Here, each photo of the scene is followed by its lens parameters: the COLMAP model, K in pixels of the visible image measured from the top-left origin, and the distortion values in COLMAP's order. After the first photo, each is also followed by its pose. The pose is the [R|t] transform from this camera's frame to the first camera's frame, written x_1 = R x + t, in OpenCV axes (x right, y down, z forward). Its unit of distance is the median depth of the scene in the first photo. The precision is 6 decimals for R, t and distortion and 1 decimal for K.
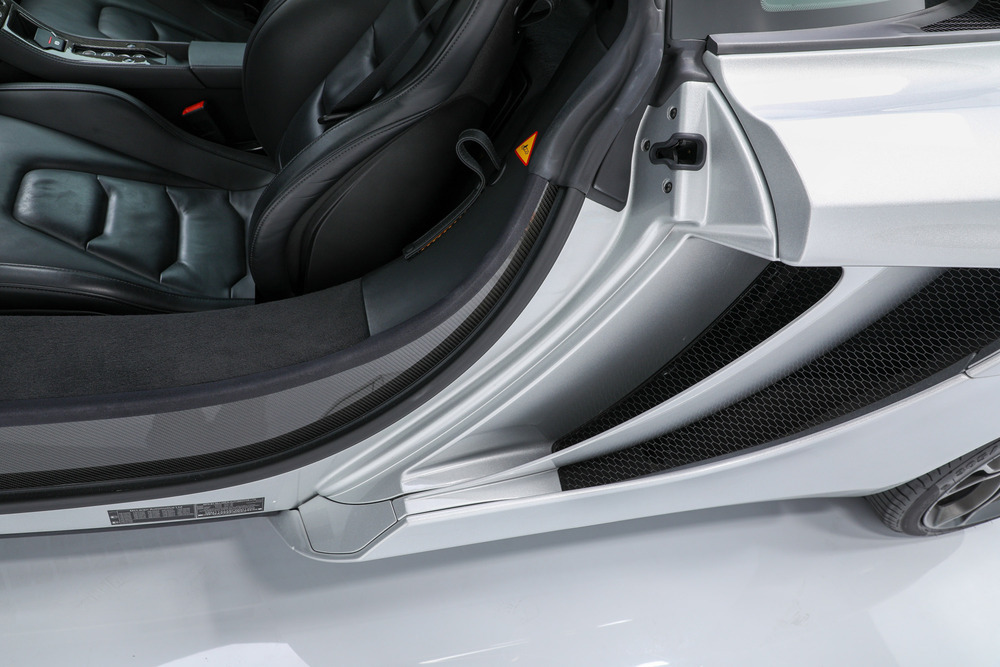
lens RADIAL K [[657.2, 0, 497.2], [0, 657.2, 336.9], [0, 0, 1]] dist [-0.005599, 0.003963]
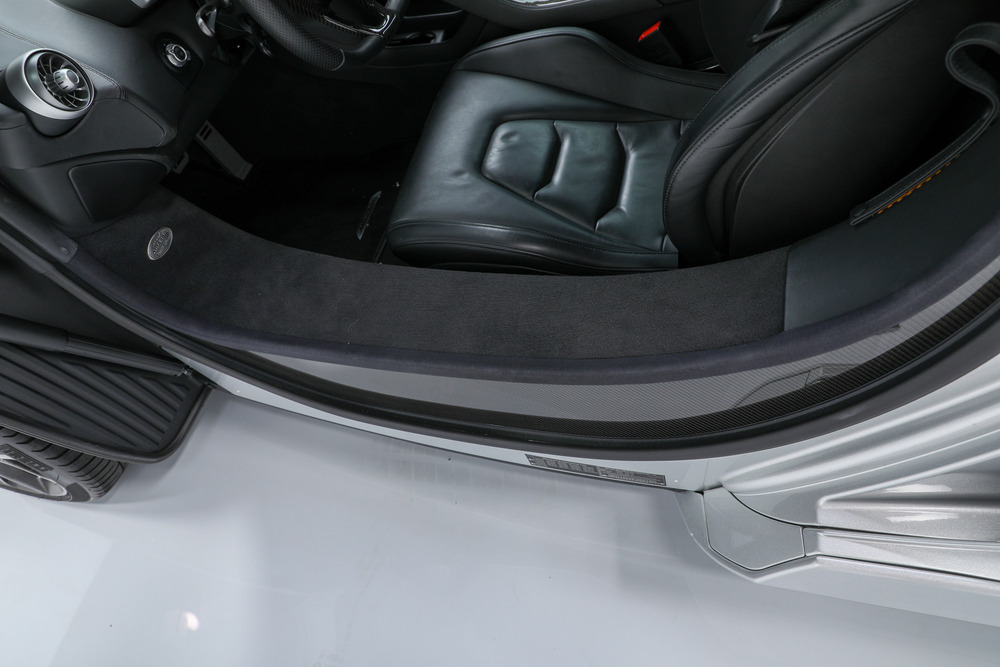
lens RADIAL K [[657.2, 0, 500.2], [0, 657.2, 331.7], [0, 0, 1]] dist [-0.005599, 0.003963]
pose [[0.731765, 0.133596, -0.668335, 0.069630], [-0.027314, 0.985561, 0.167102, -0.105785], [0.681009, -0.104025, 0.724849, 0.189910]]
